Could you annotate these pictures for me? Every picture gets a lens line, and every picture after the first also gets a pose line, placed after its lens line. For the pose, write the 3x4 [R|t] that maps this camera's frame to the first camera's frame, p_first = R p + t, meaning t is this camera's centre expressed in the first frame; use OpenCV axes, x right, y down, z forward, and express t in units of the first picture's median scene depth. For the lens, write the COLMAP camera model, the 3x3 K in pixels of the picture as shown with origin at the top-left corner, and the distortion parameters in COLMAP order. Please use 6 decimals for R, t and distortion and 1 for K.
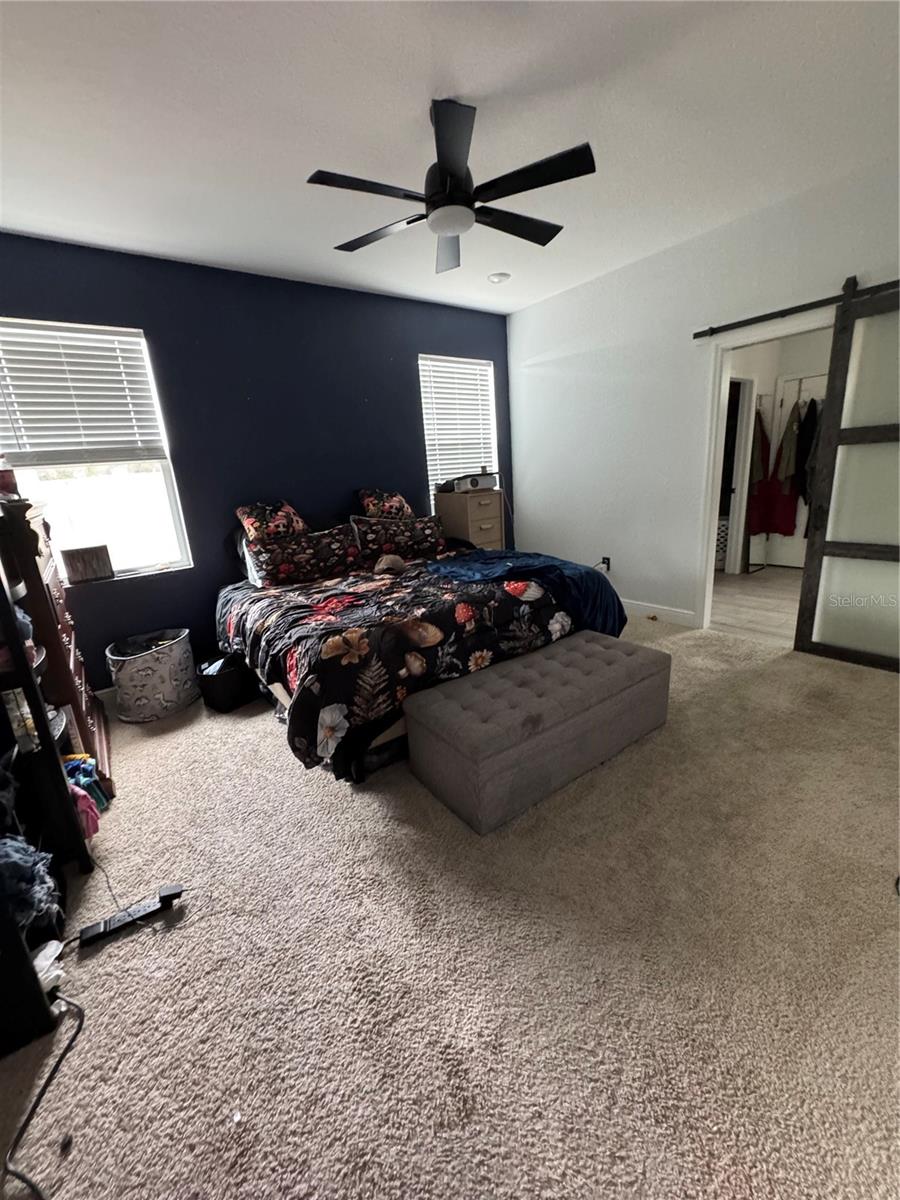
lens RADIAL K [[480.3, 0, 442.8], [0, 480.3, 601.4], [0, 0, 1]] dist [-0.000809, 0.000128]
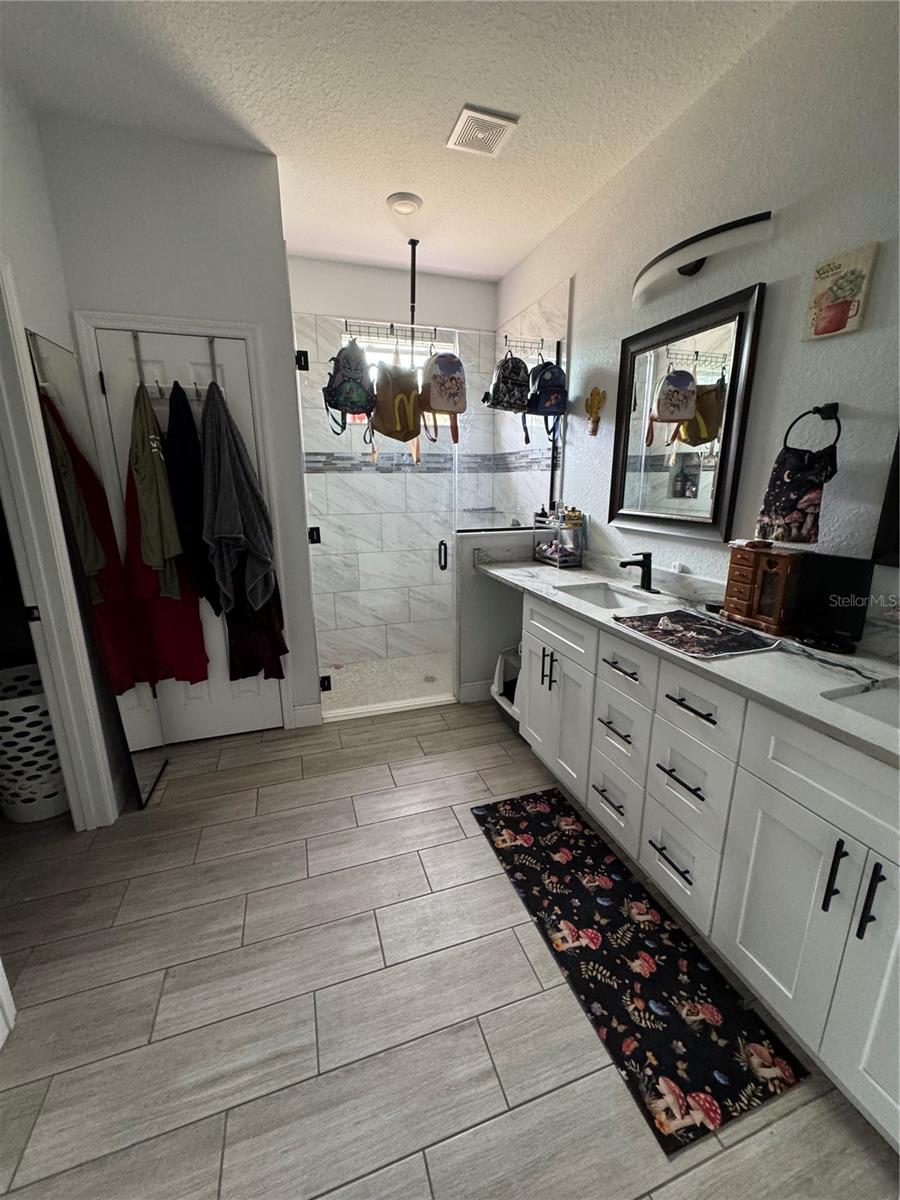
lens RADIAL K [[480.3, 0, 451.3], [0, 480.3, 603.7], [0, 0, 1]] dist [-0.000809, 0.000128]
pose [[0.332083, -0.165949, 0.928538, 0.393750], [0.225873, 0.969752, 0.092533, -0.201865], [-0.915807, 0.179003, 0.359521, 0.614209]]
